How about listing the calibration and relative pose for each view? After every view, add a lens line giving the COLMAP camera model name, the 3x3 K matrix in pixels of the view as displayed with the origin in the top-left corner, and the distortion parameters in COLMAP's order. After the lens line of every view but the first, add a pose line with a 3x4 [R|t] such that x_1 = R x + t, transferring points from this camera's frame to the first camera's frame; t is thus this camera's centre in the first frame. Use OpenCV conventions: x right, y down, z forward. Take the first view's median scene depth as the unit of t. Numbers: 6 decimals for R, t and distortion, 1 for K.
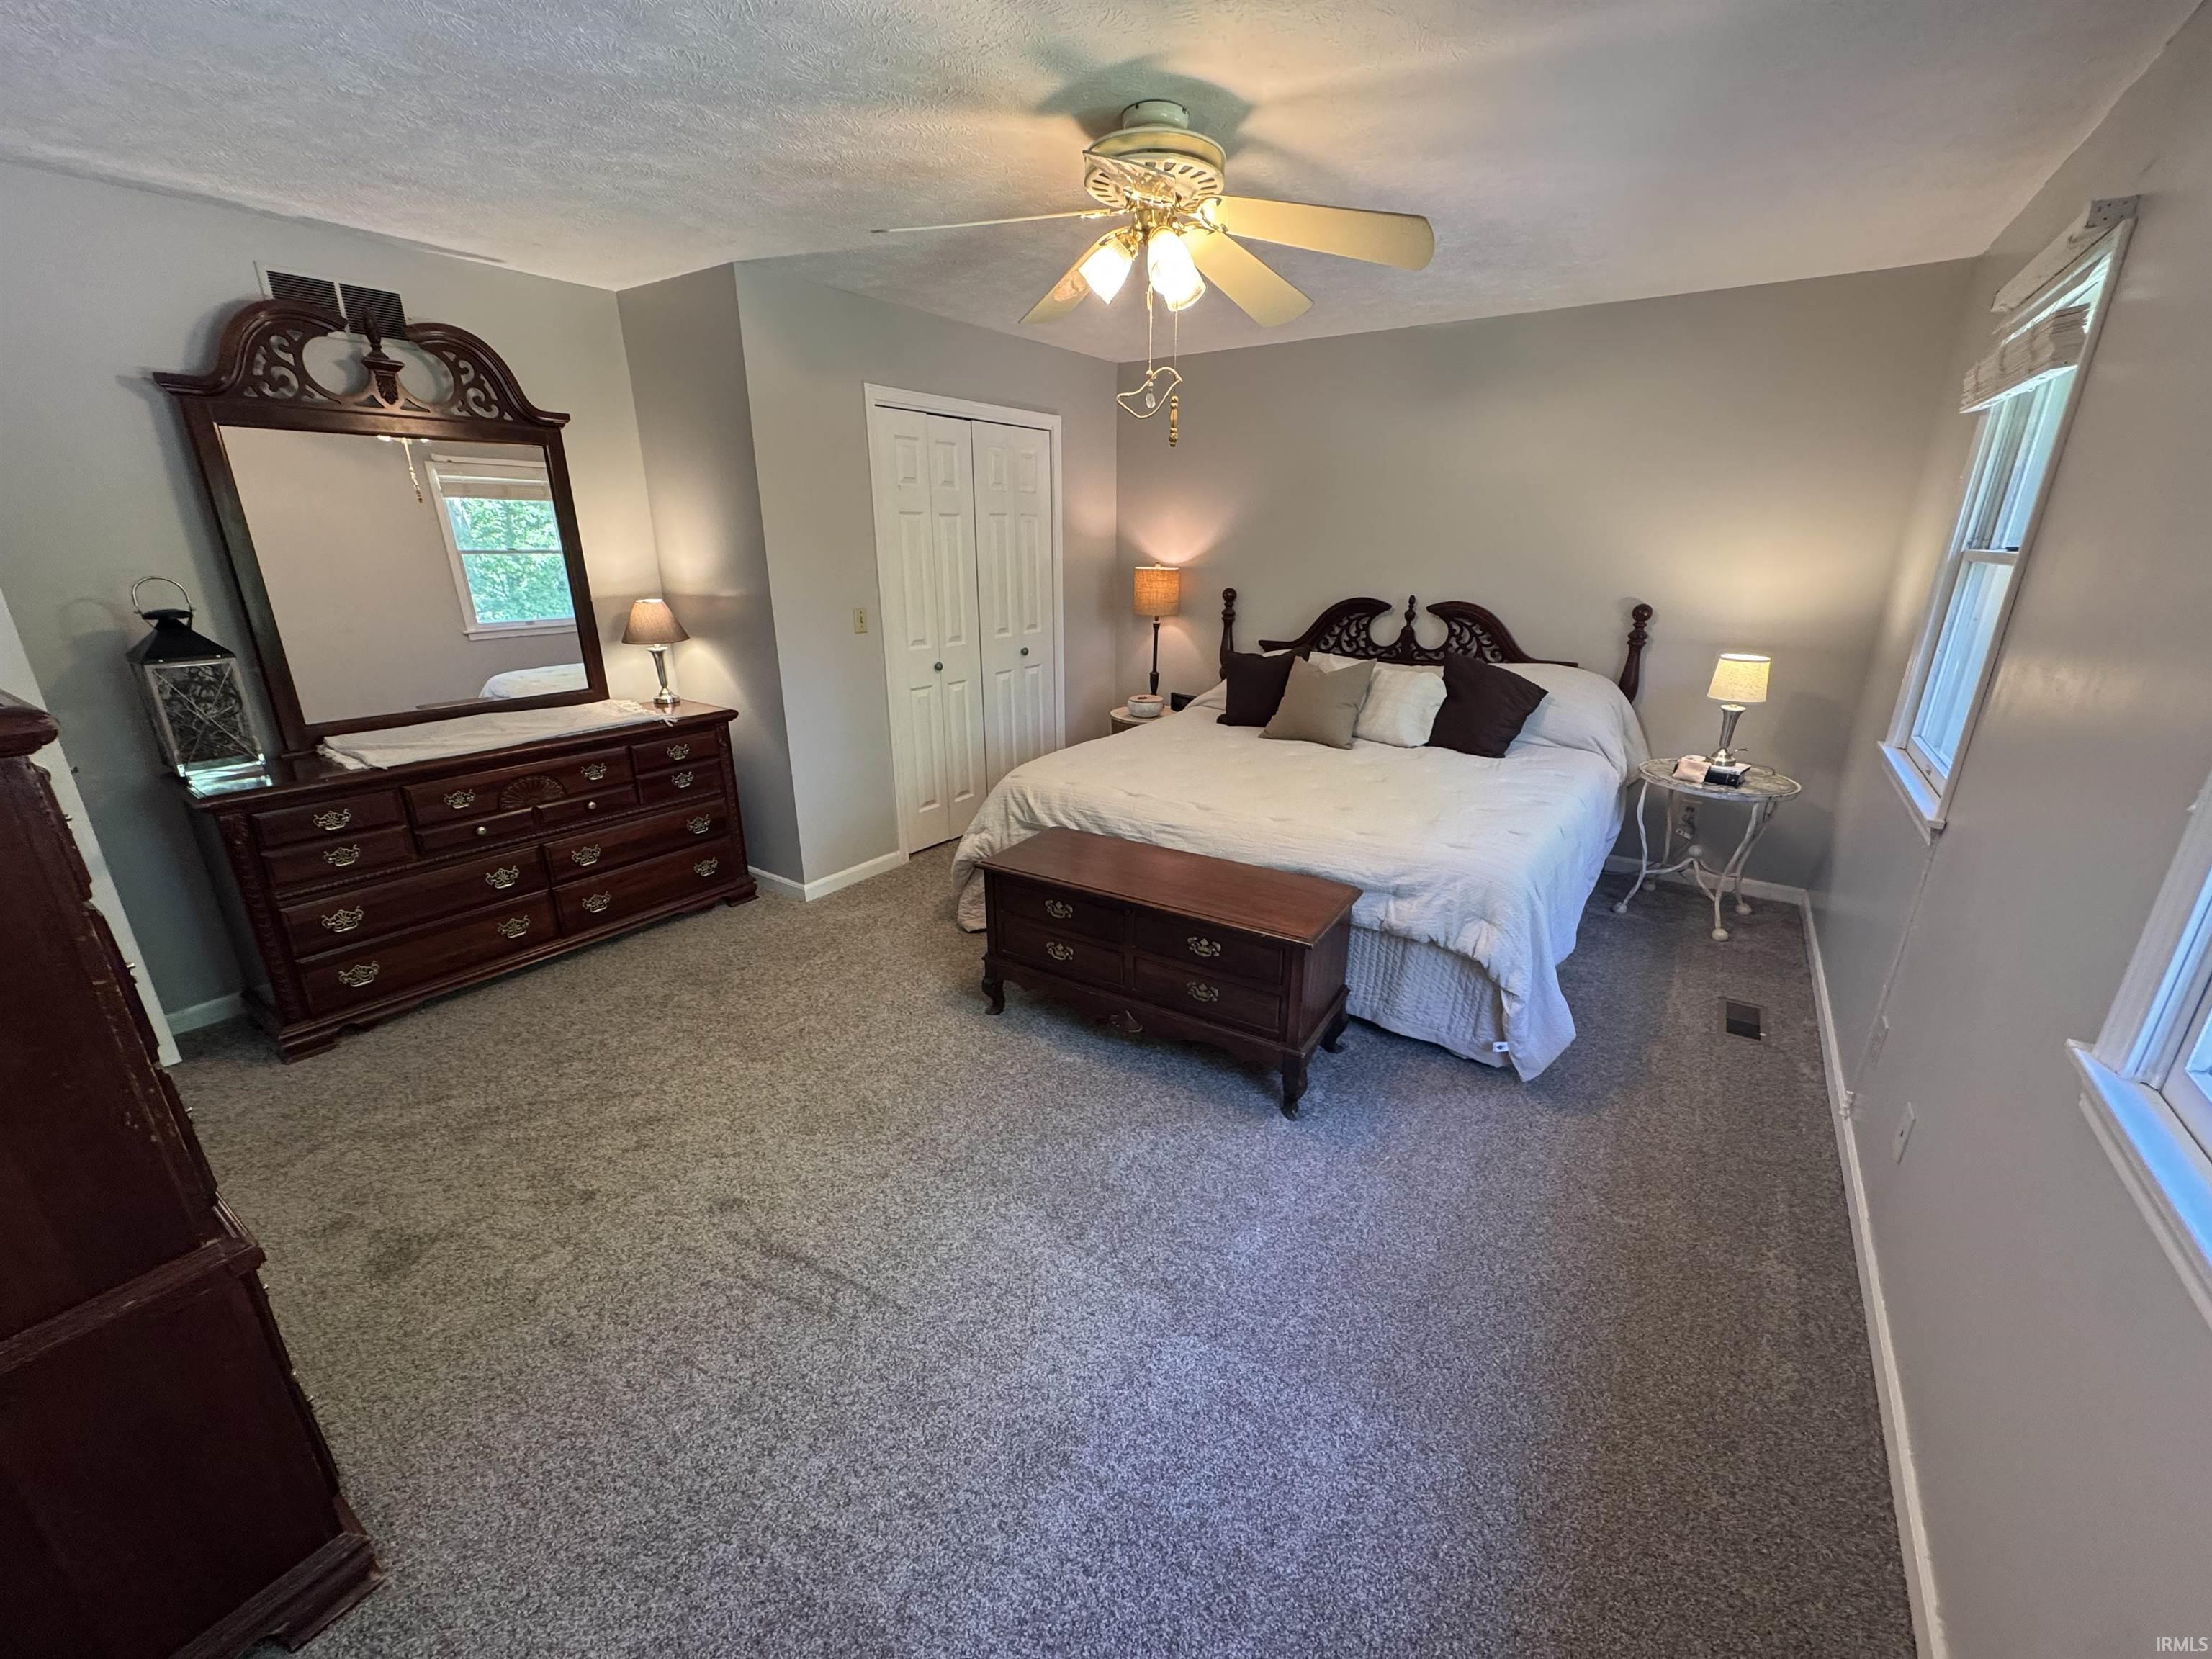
lens RADIAL K [[882.3, 0, 1106.0], [0, 882.3, 829.5], [0, 0, 1]] dist [-0.000504, 0.000106]
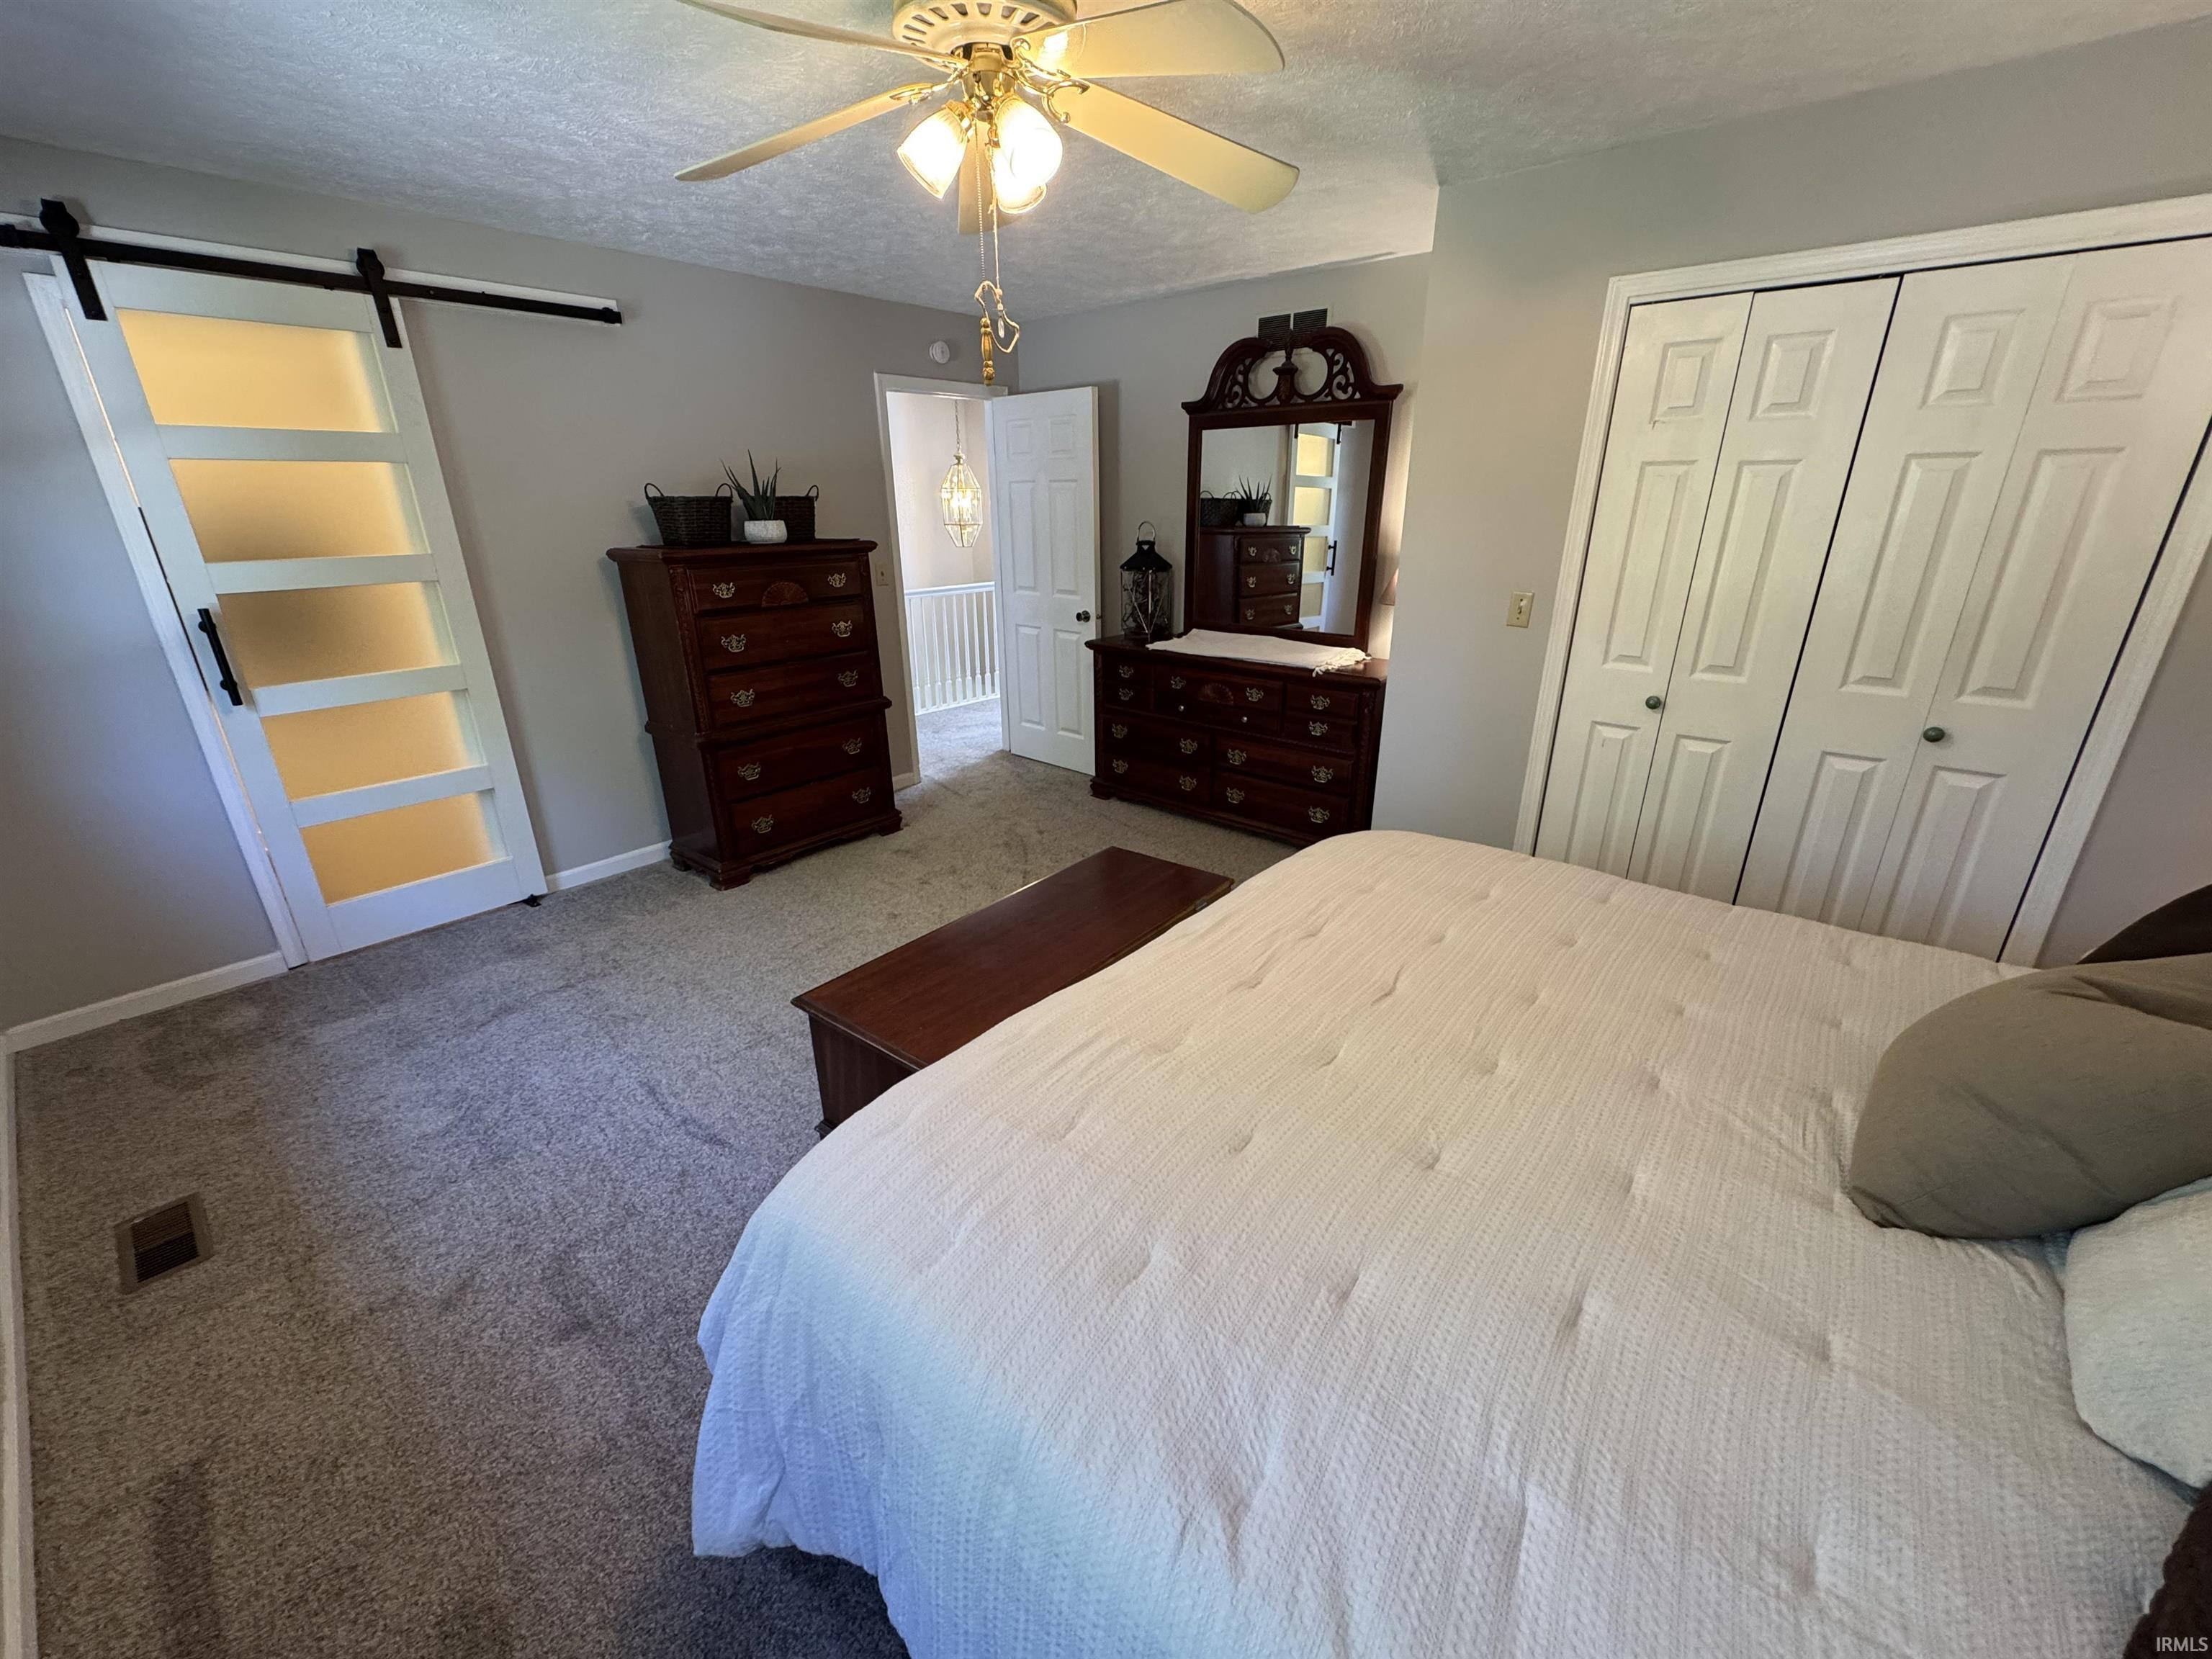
lens RADIAL K [[882.3, 0, 1106.0], [0, 882.3, 829.5], [0, 0, 1]] dist [-0.000504, 0.000106]
pose [[-0.097525, 0.350974, -0.931293, 0.500415], [-0.312793, 0.877526, 0.363467, -0.218776], [0.944801, 0.326749, 0.024202, 0.652194]]
